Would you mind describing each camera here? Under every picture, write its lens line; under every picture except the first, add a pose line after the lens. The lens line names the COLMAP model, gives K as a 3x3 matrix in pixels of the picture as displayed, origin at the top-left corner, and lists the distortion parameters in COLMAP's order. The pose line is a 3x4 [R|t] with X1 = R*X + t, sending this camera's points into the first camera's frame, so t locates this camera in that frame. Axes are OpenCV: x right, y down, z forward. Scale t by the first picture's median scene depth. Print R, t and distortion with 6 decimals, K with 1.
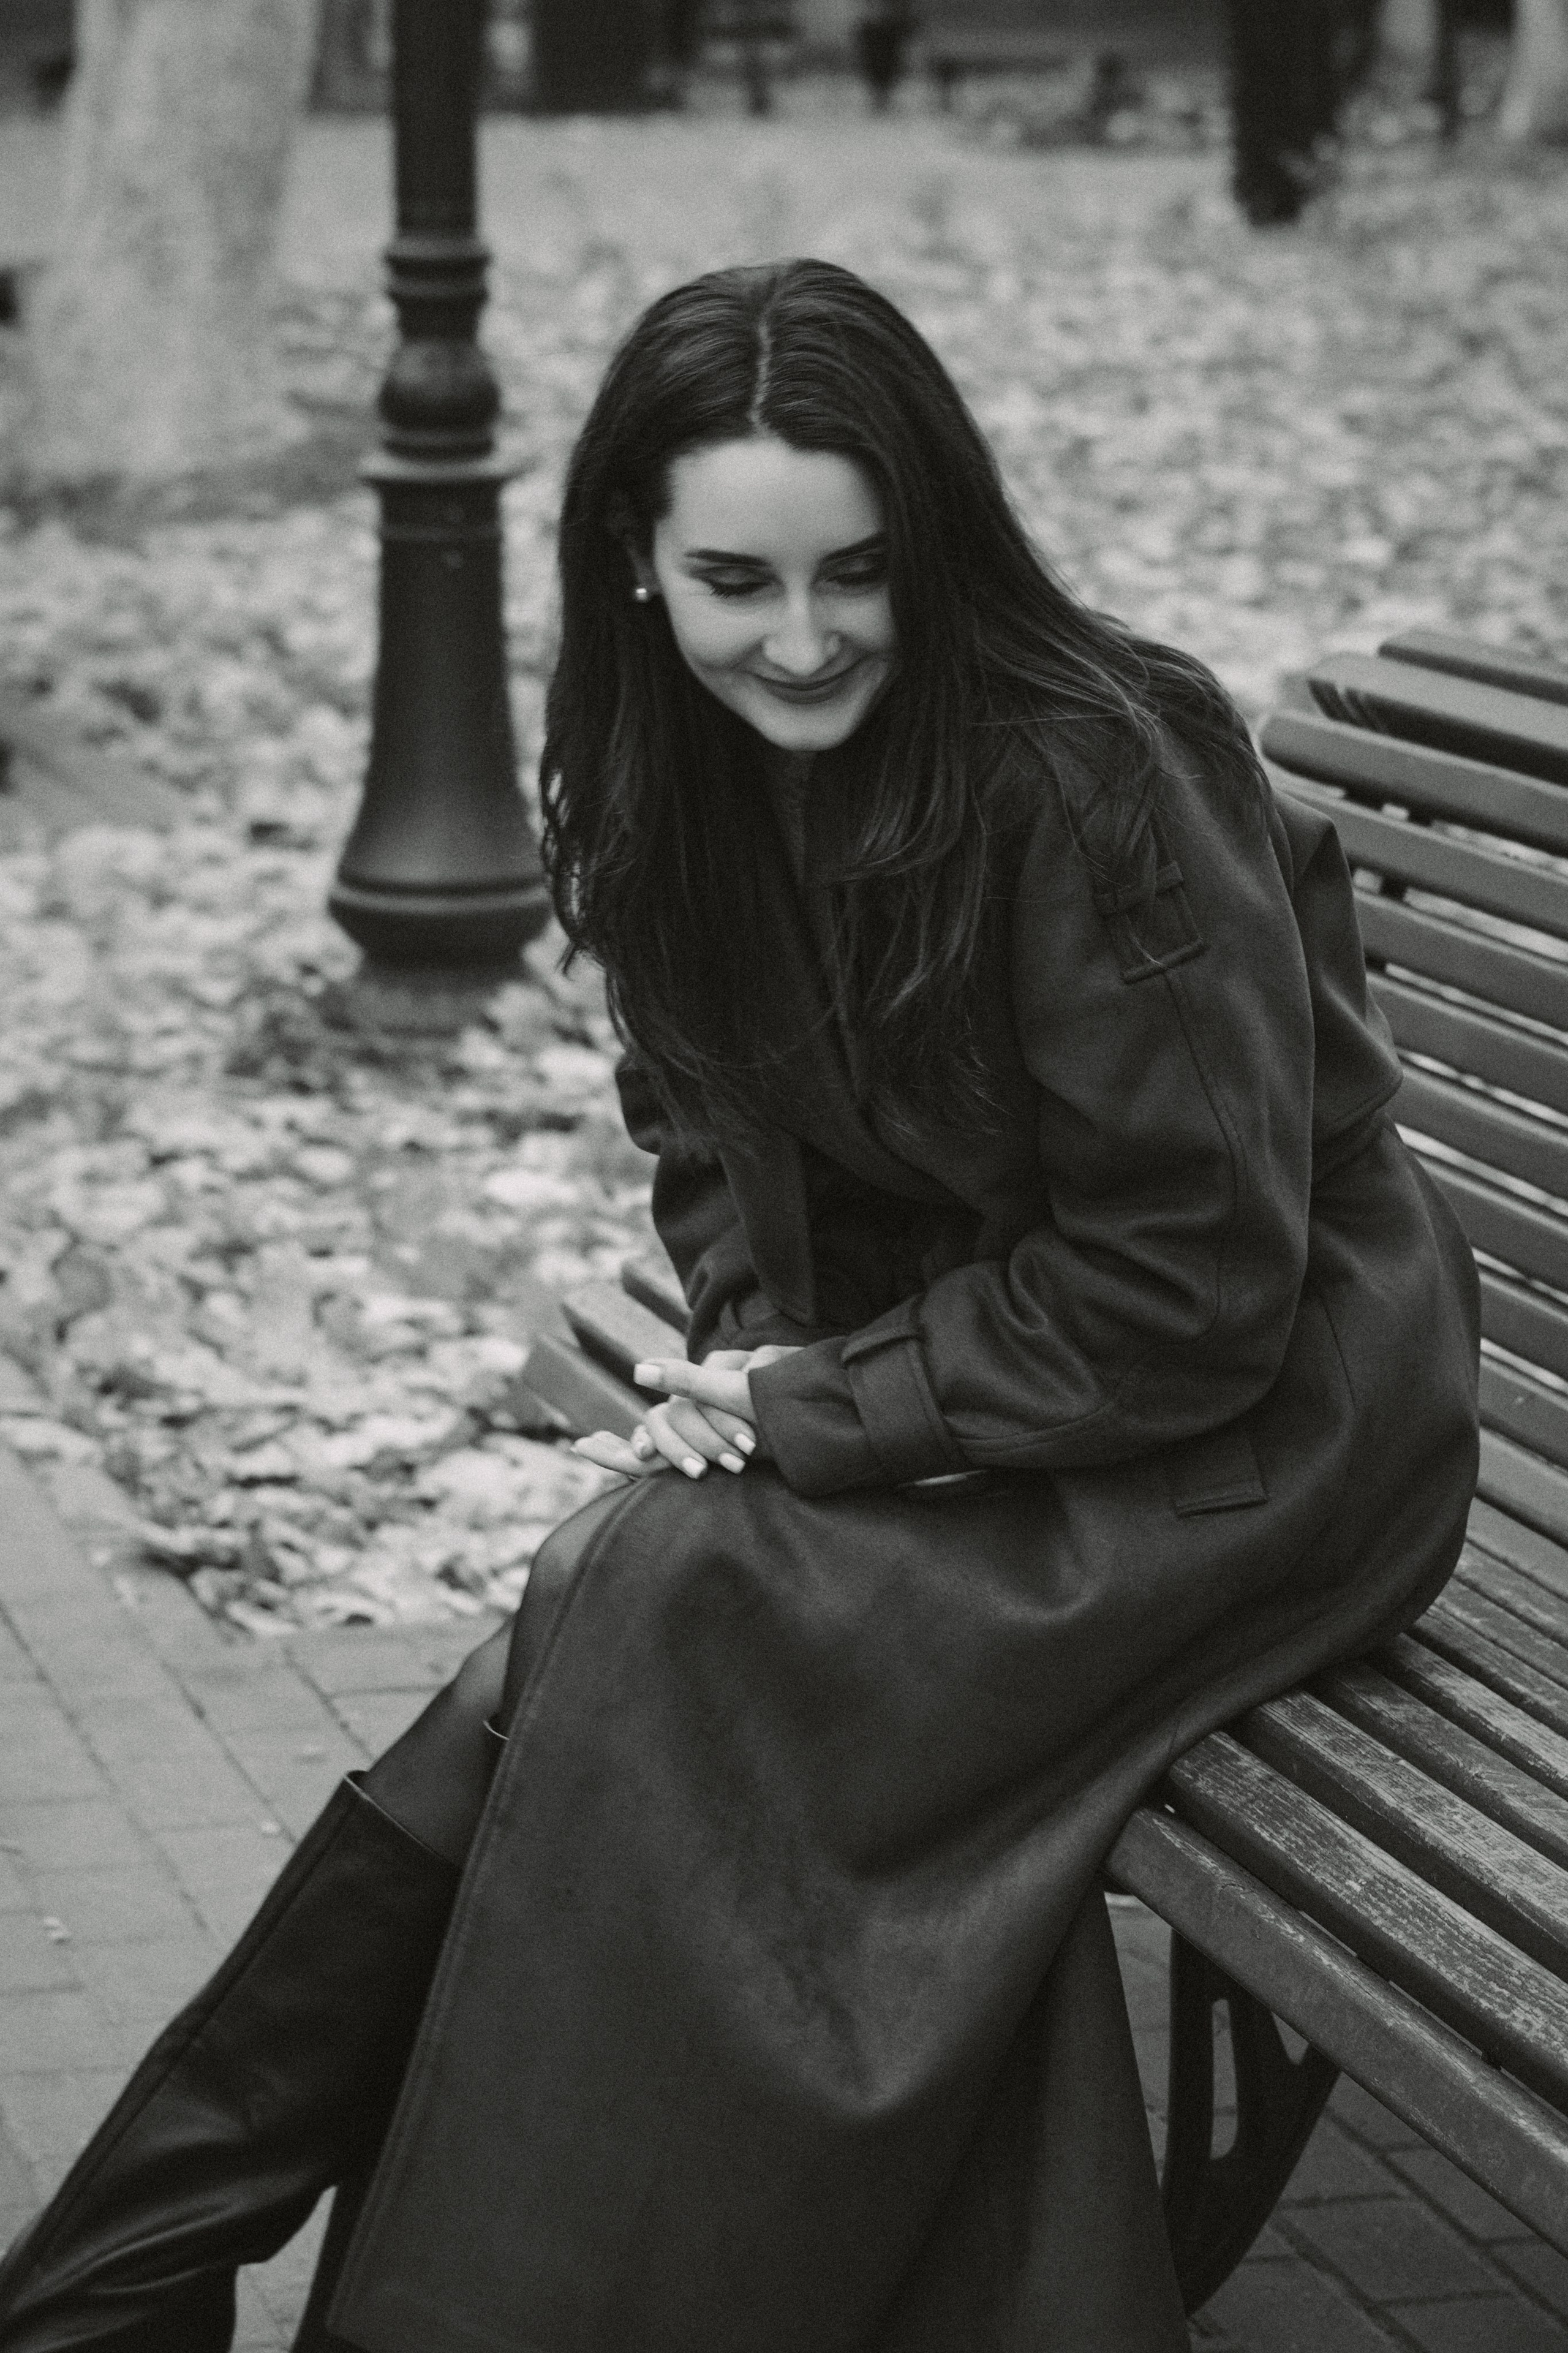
lens RADIAL K [[6190.2, 0, 784.0], [0, 6190.2, 1176.5], [0, 0, 1]] dist [-0.021263, 0.388545]
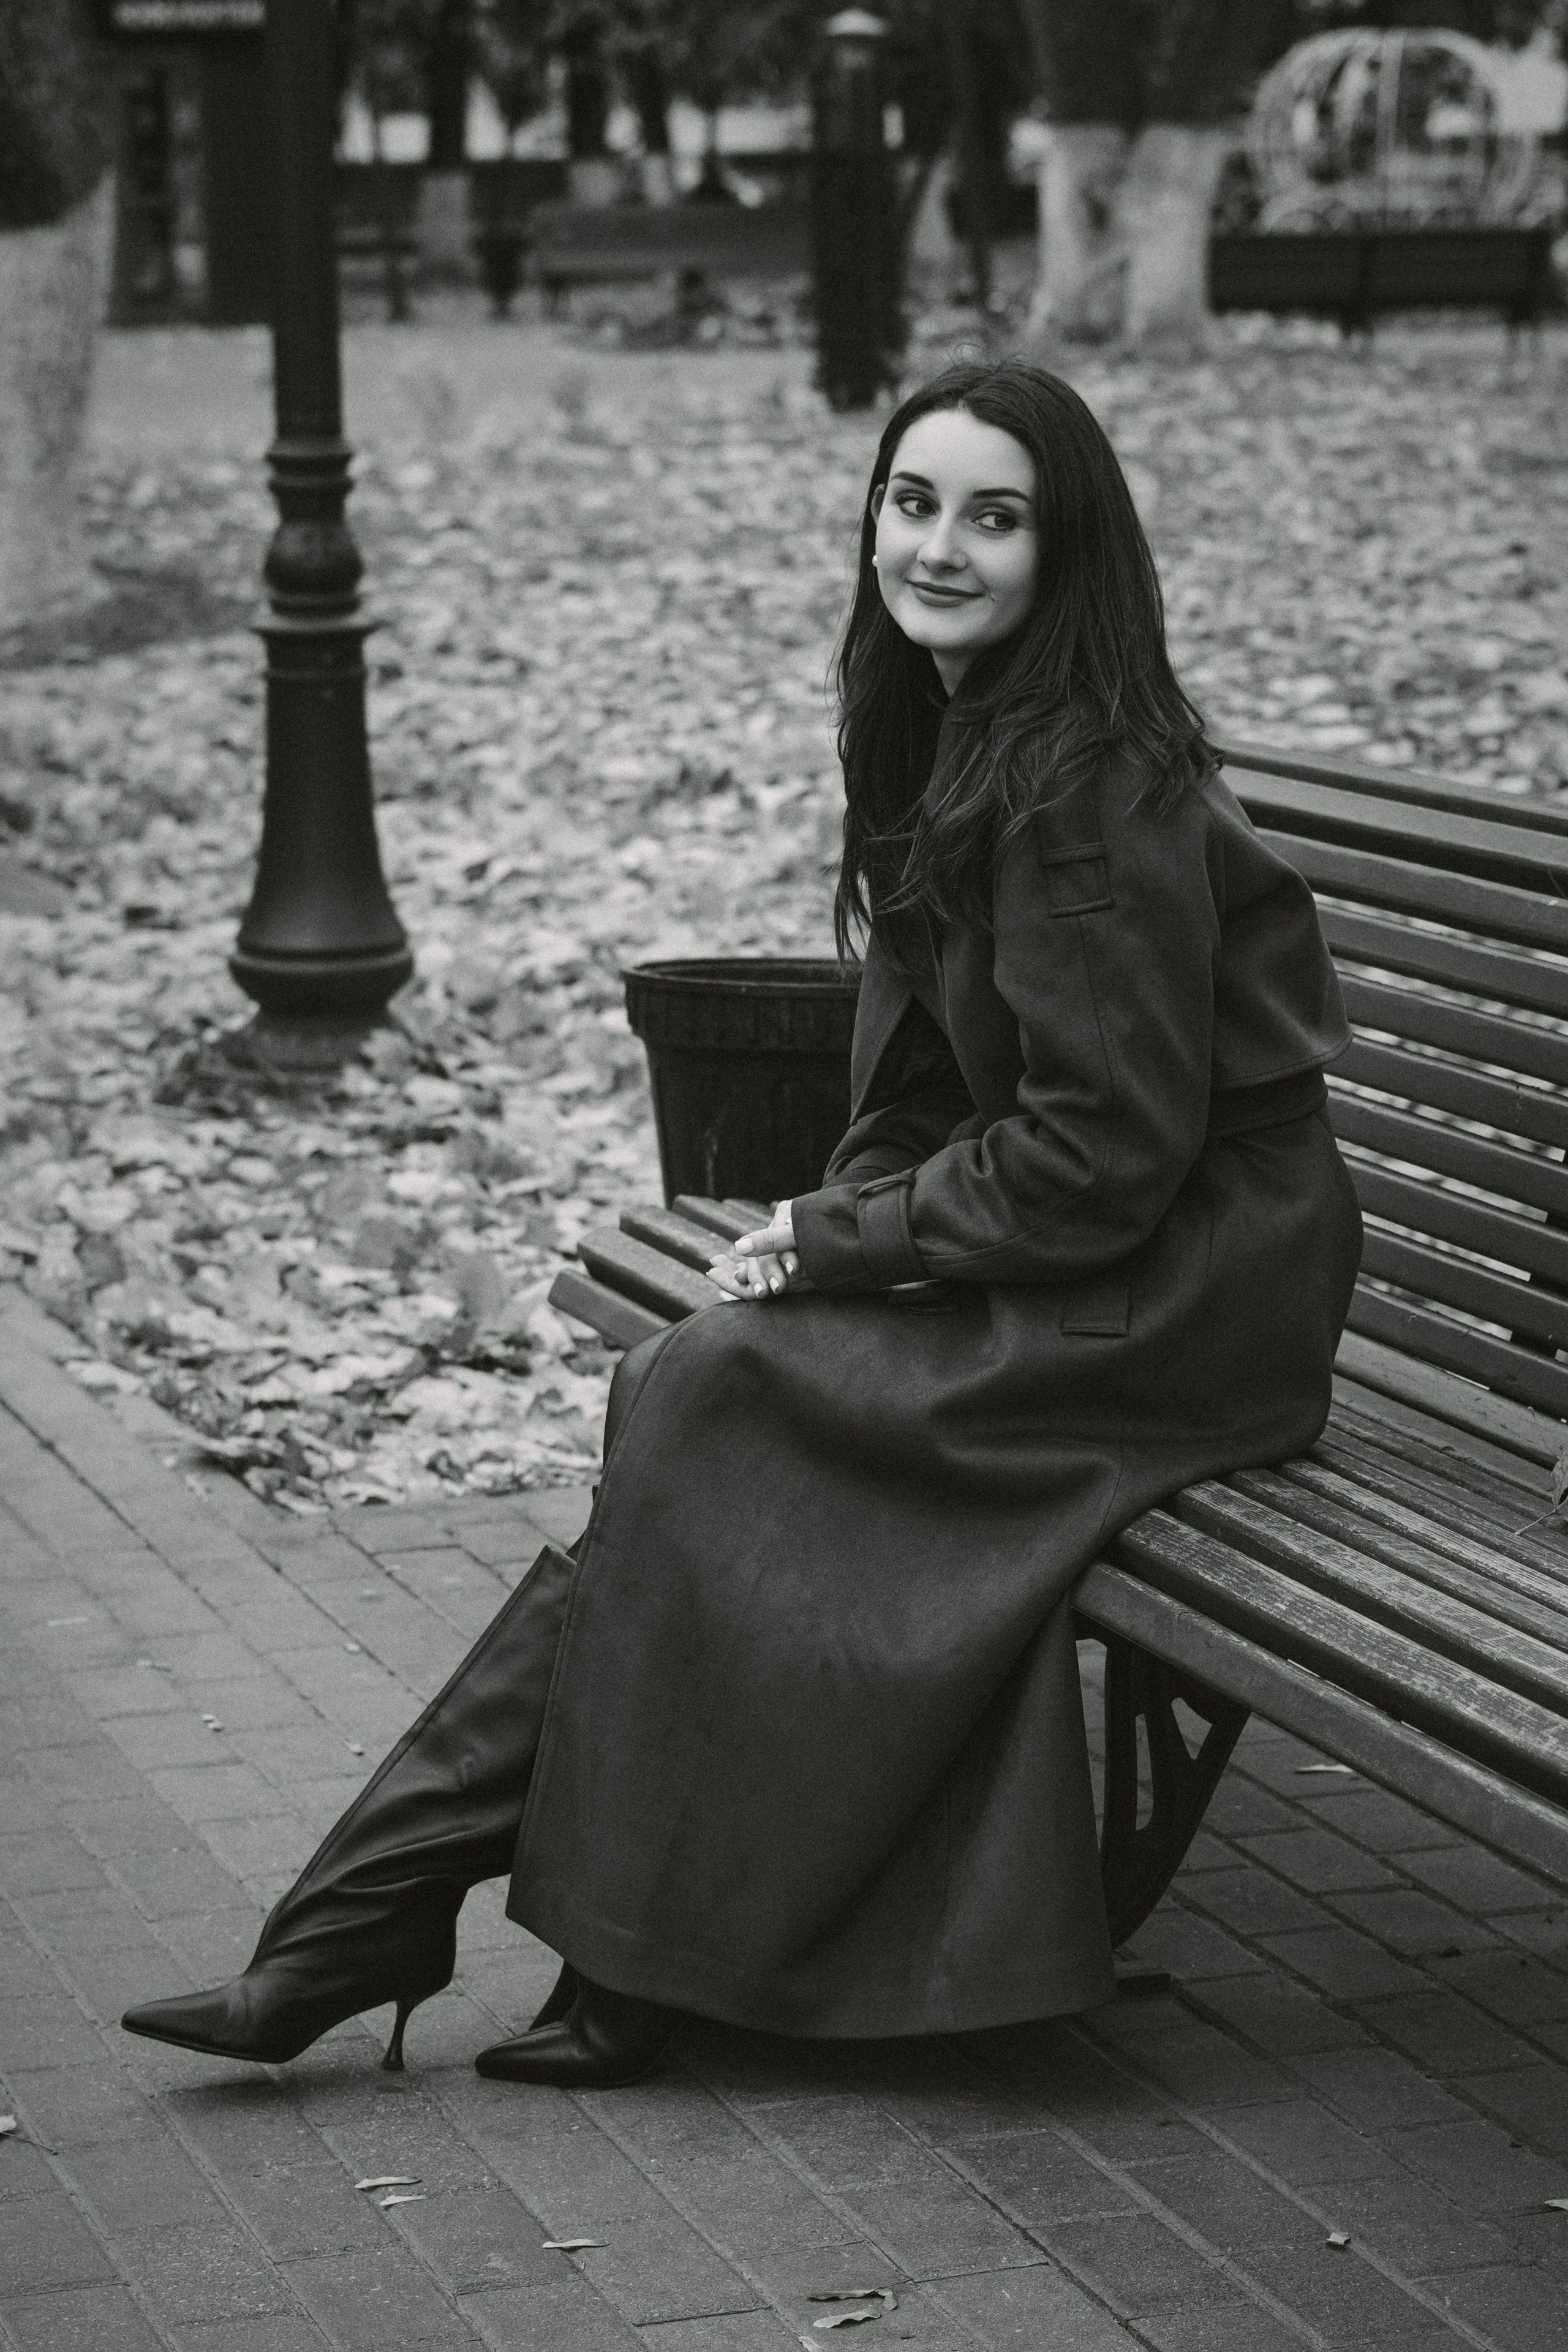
lens RADIAL K [[5228.6, 0, 784.0], [0, 5228.6, 1176.0], [0, 0, 1]] dist [0.015183, -0.665778]
pose [[0.997092, -0.023642, 0.072443, -0.049913], [0.024111, 0.999694, -0.005601, 0.008946], [-0.072288, 0.007332, 0.997357, -0.091596]]
